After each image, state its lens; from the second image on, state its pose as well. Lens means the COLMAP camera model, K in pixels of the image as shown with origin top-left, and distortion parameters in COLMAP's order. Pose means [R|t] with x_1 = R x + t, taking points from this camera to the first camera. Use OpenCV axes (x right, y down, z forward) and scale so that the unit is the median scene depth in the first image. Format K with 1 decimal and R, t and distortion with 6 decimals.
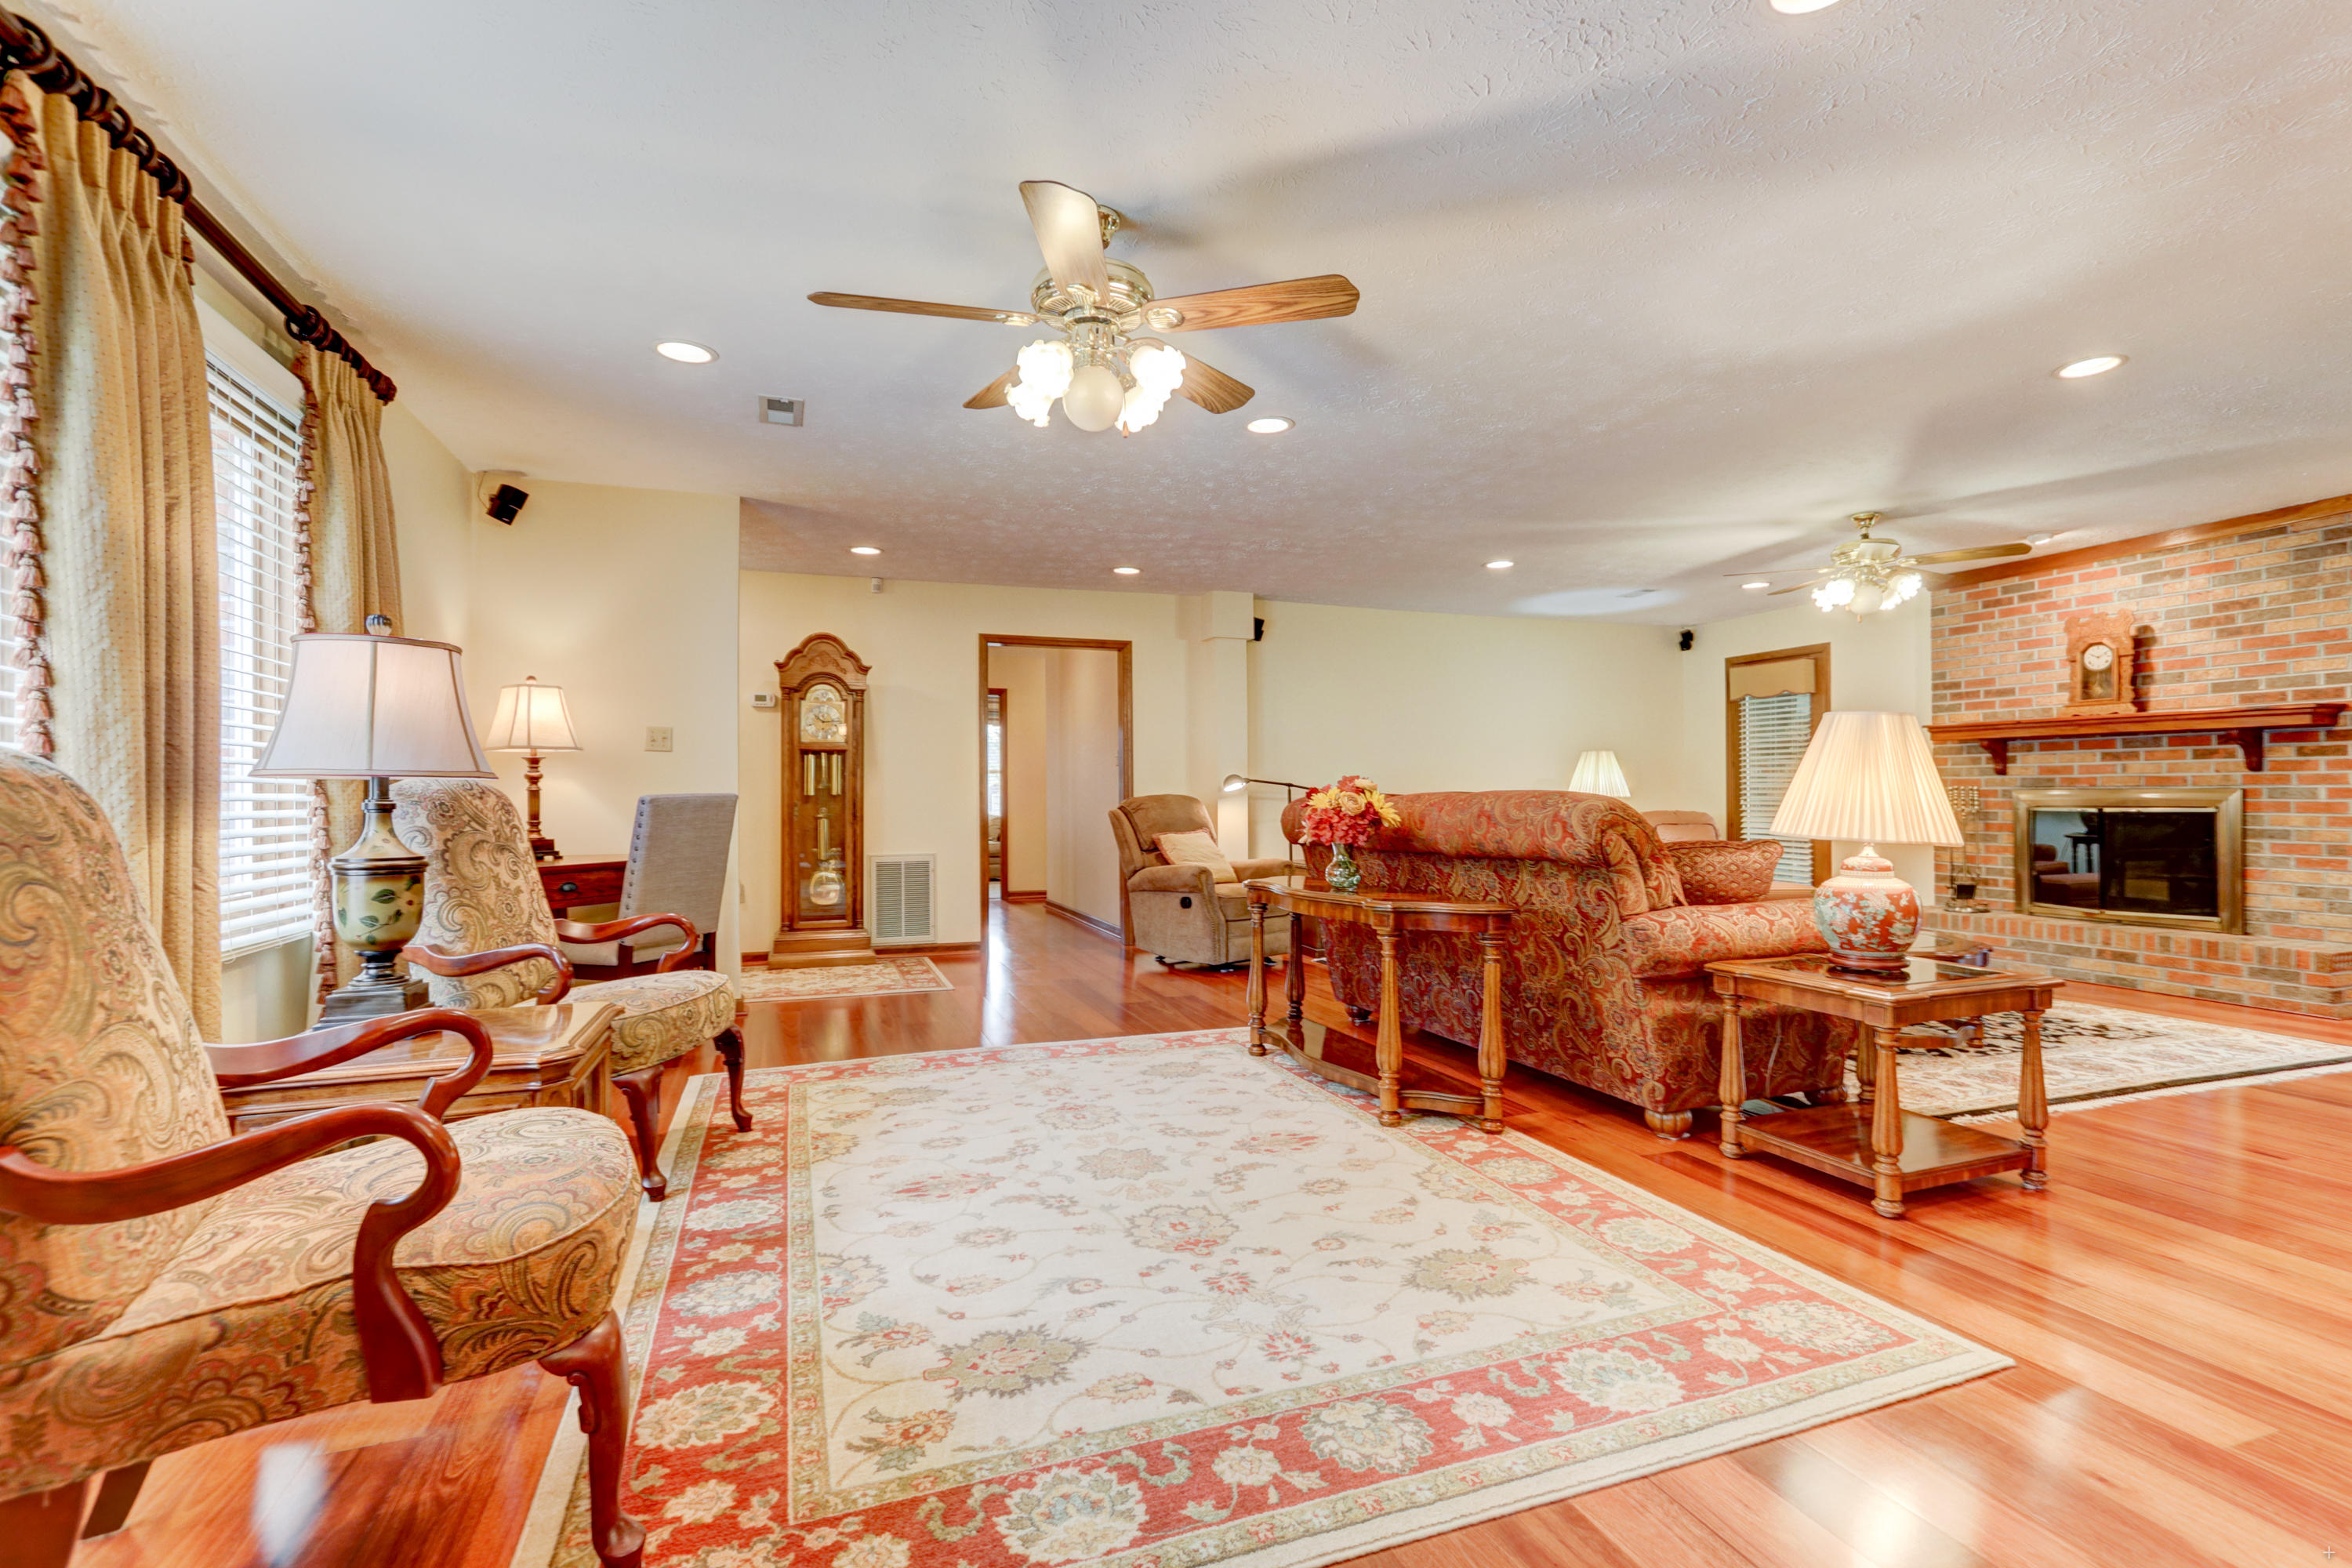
lens RADIAL K [[1065.7, 0, 1176.0], [0, 1065.7, 784.0], [0, 0, 1]] dist [-0.000466, 0.000405]
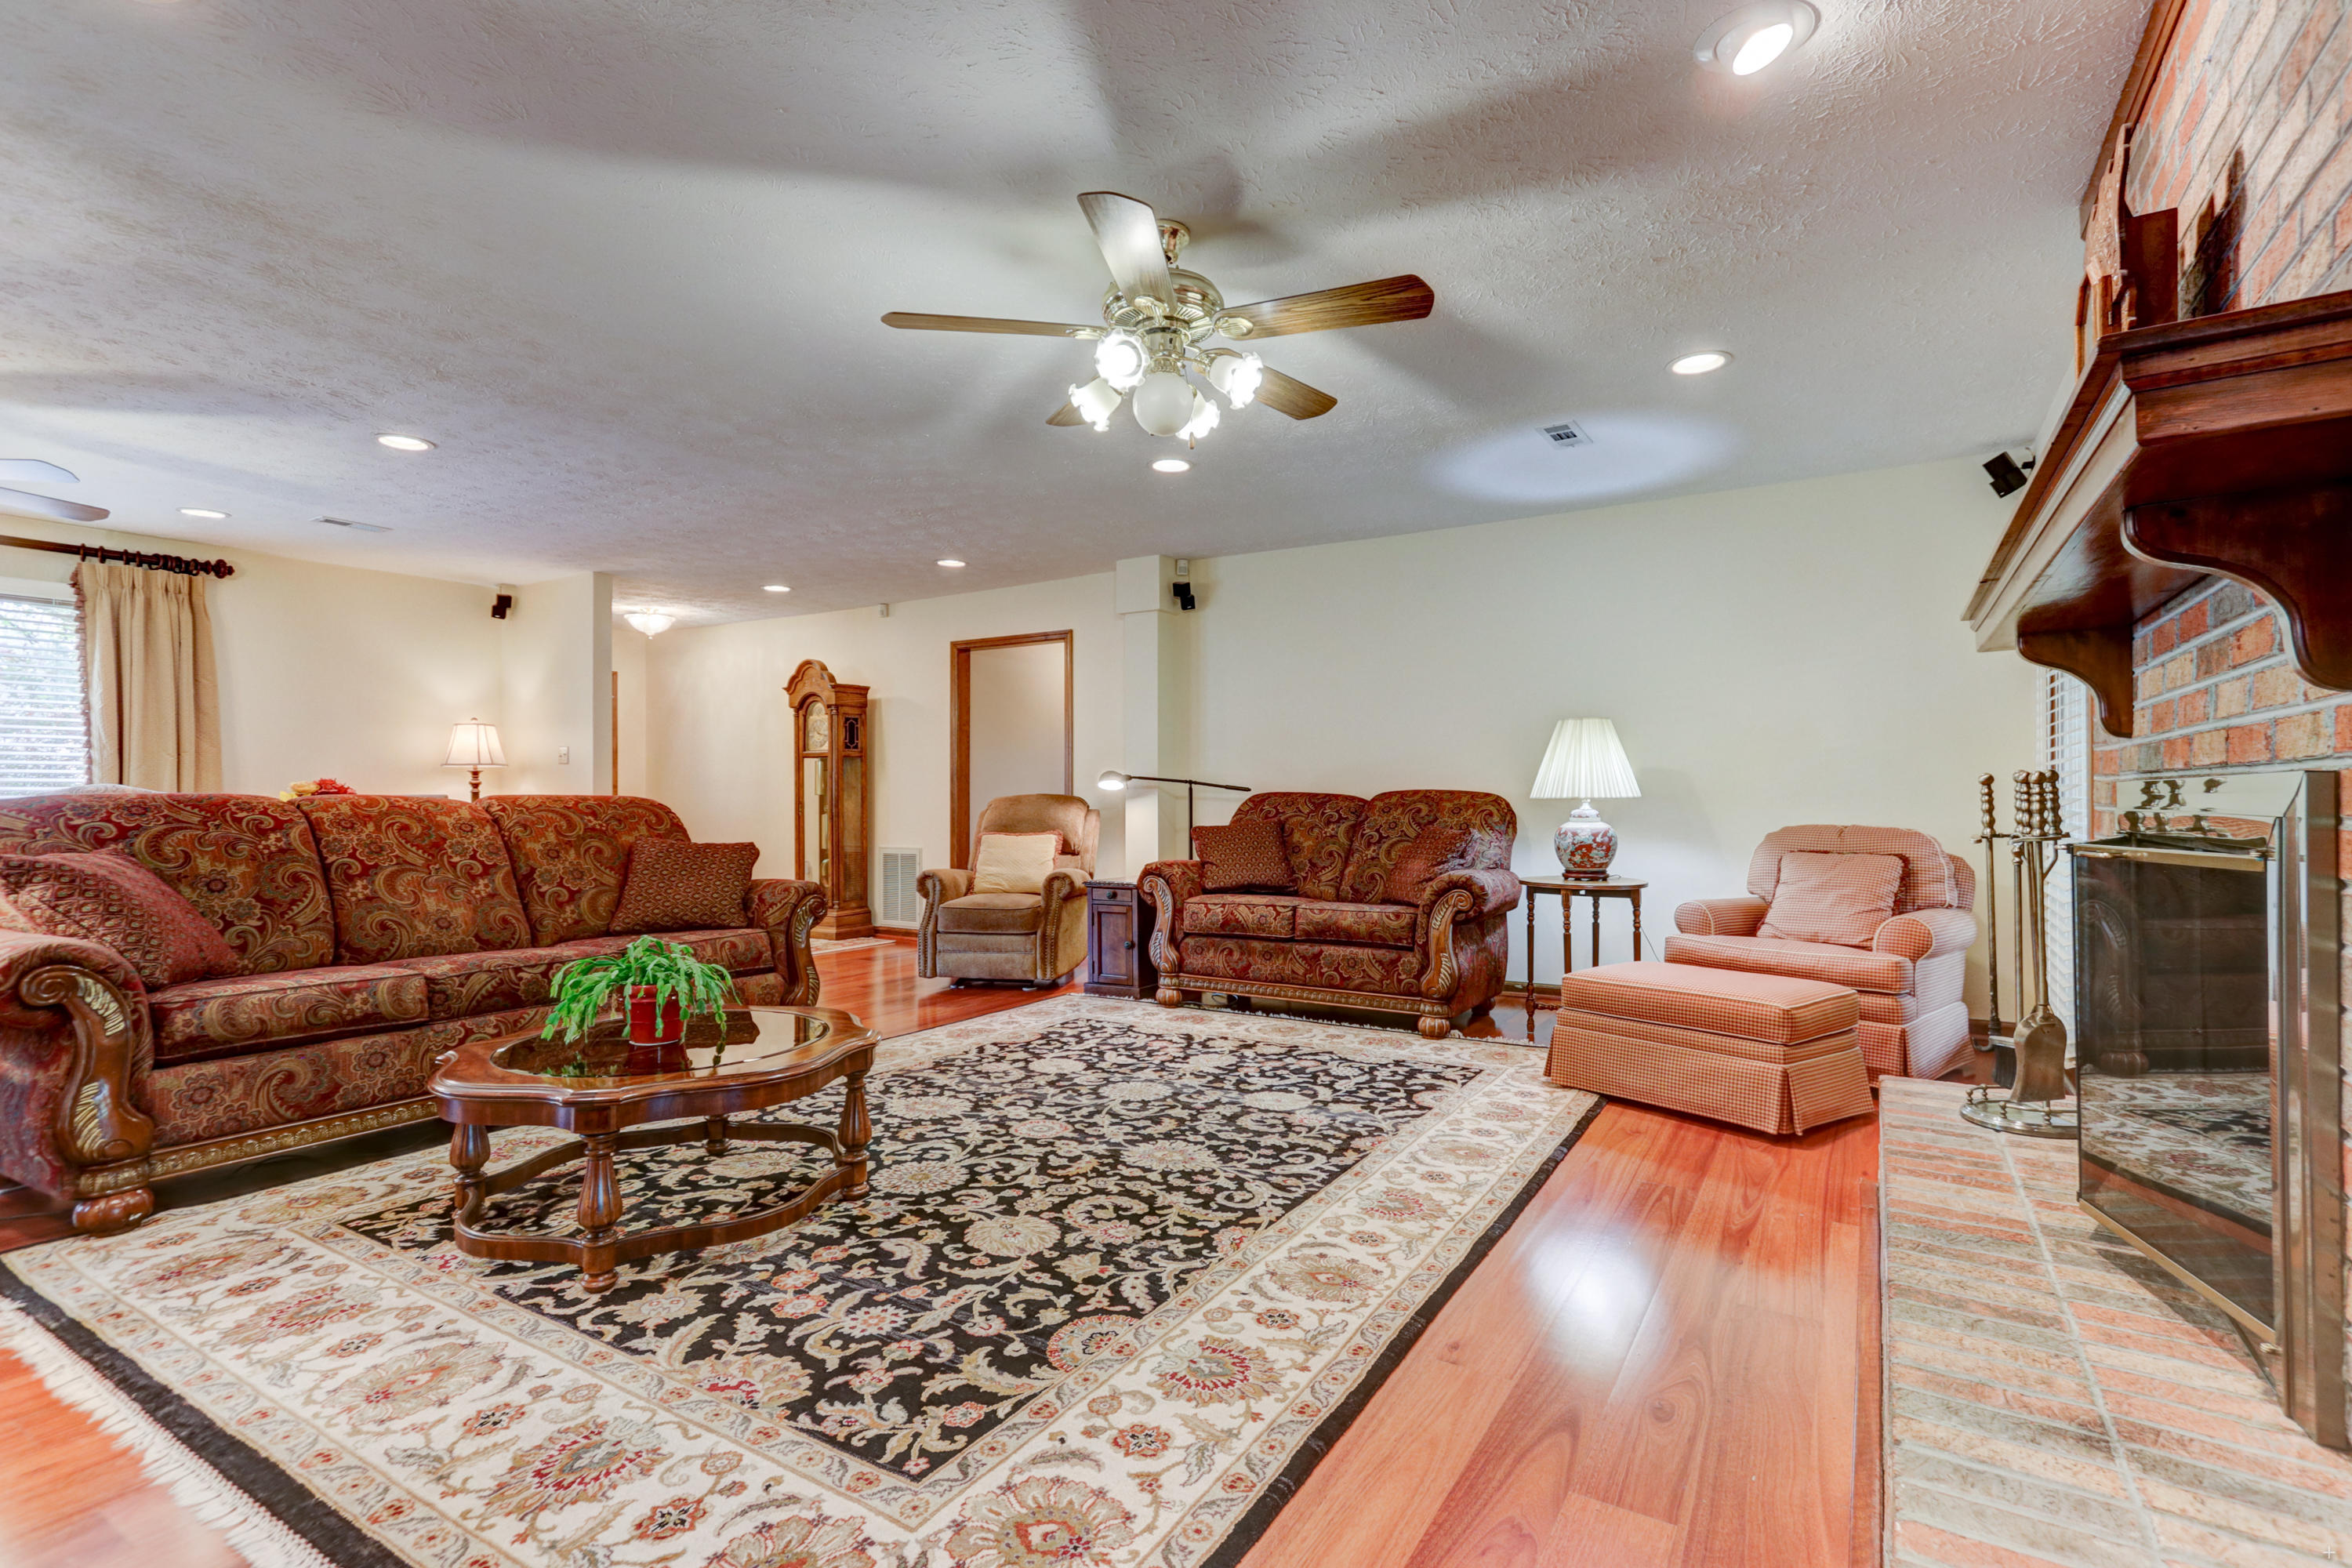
lens RADIAL K [[1072.0, 0, 1226.2], [0, 1072.0, 798.2], [0, 0, 1]] dist [0.001020, 0.000429]
pose [[0.637810, 0.001642, -0.770192, 1.033366], [0.011006, 0.999876, 0.011246, 0.006919], [0.770115, -0.015650, 0.637713, 0.687024]]
